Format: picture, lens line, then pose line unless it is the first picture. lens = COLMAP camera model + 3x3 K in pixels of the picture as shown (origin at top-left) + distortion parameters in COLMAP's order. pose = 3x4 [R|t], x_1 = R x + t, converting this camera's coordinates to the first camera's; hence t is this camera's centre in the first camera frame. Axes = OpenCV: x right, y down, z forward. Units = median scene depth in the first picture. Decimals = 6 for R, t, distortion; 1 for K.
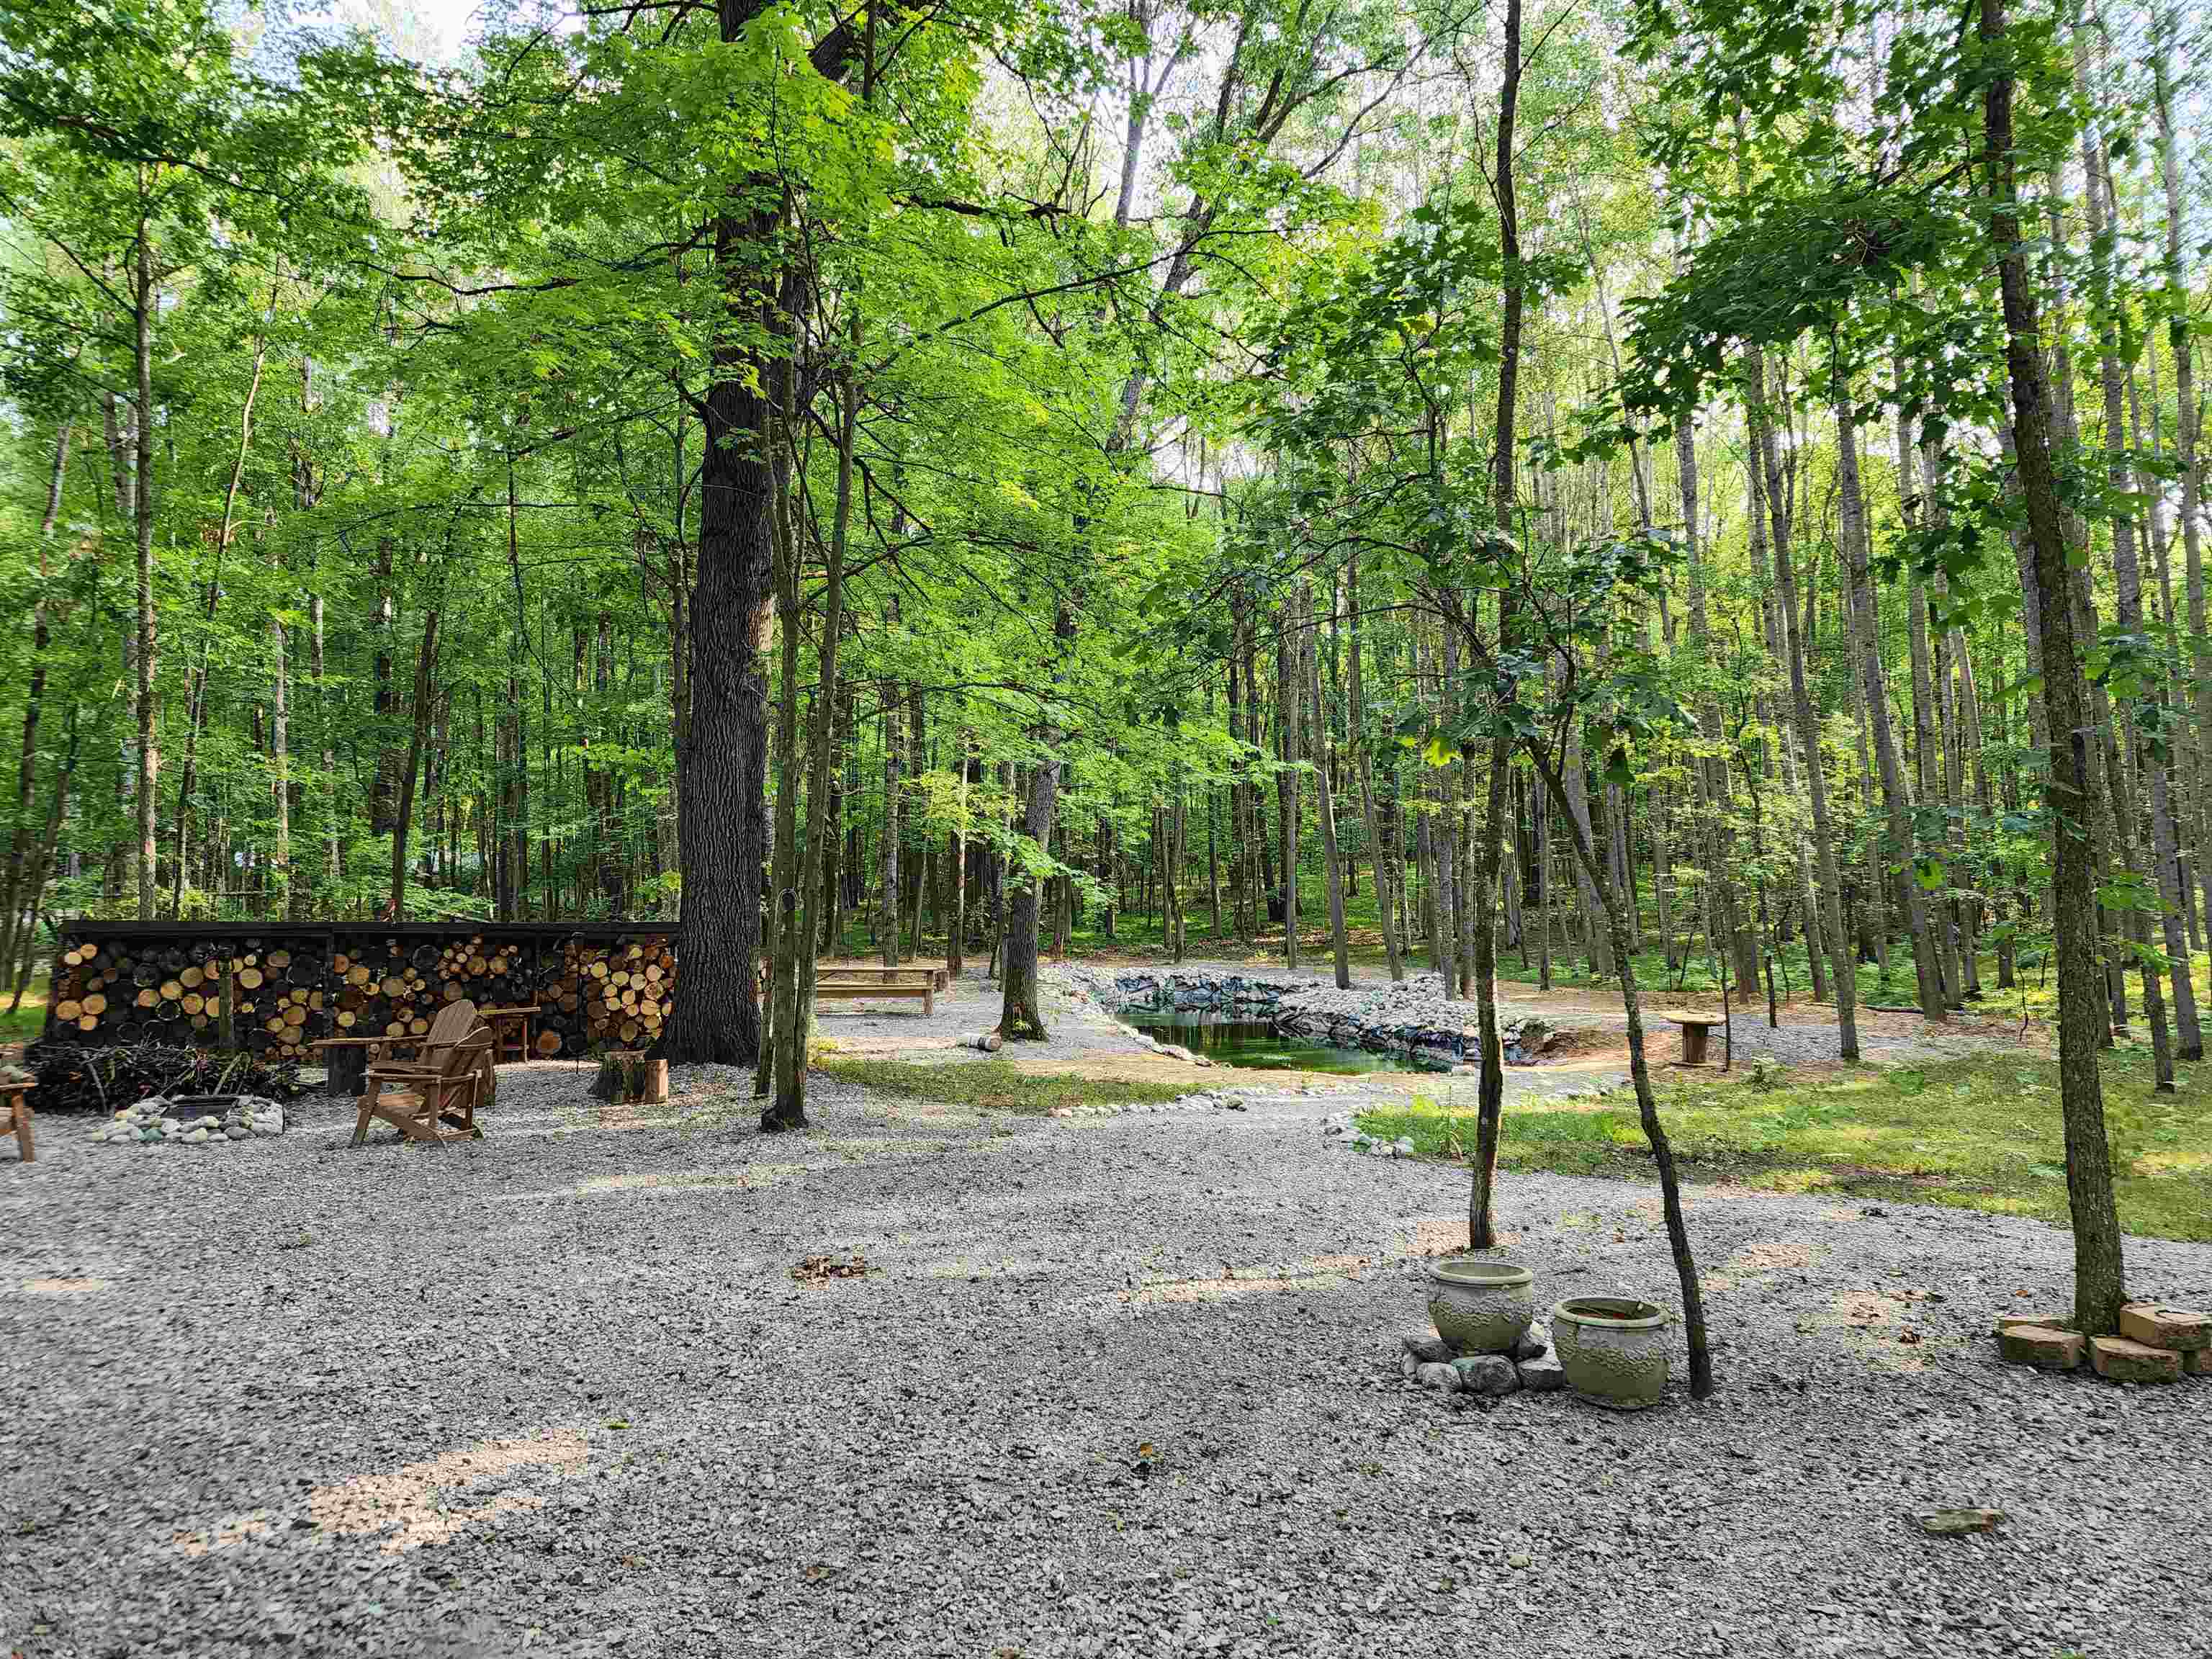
lens RADIAL K [[1385.8, 0, 1106.0], [0, 1385.8, 829.5], [0, 0, 1]] dist [0.003534, -0.002423]
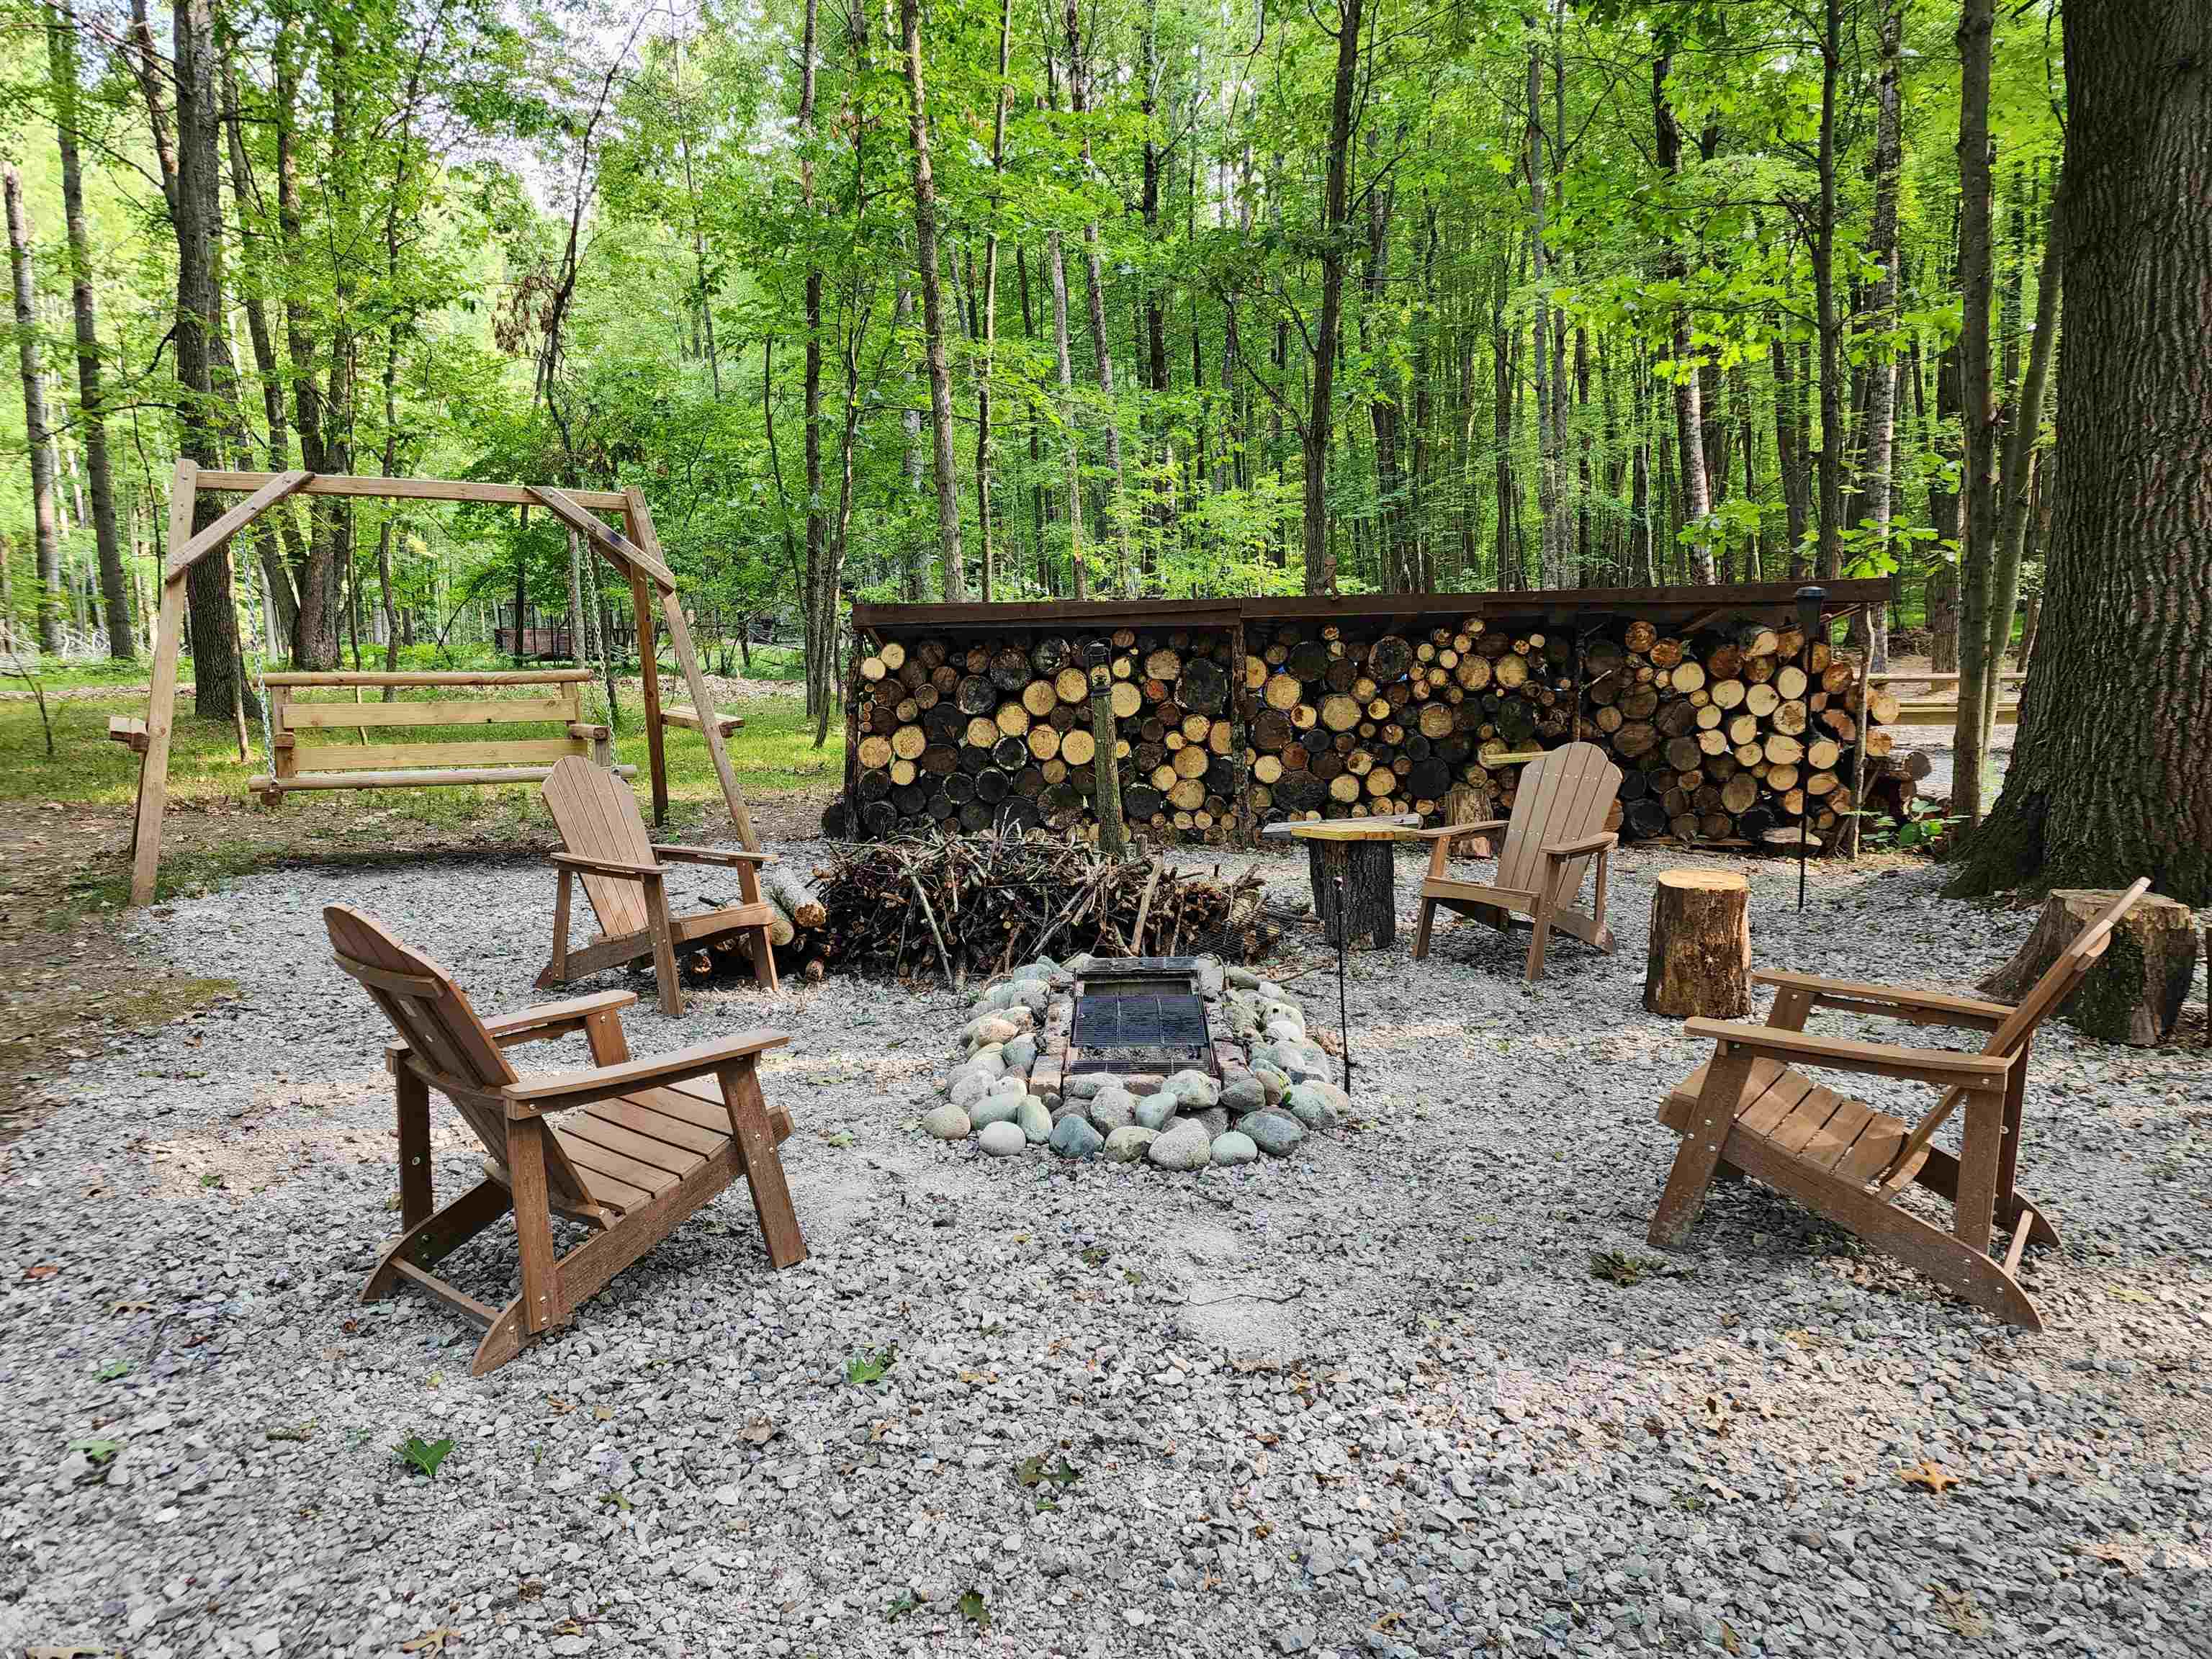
lens RADIAL K [[1385.8, 0, 1106.0], [0, 1385.8, 829.5], [0, 0, 1]] dist [0.003534, -0.002423]
pose [[0.885545, 0.033888, -0.463316, -0.327724], [0.058611, 0.981216, 0.183792, 0.049858], [0.460841, -0.189912, 0.866925, 0.448535]]
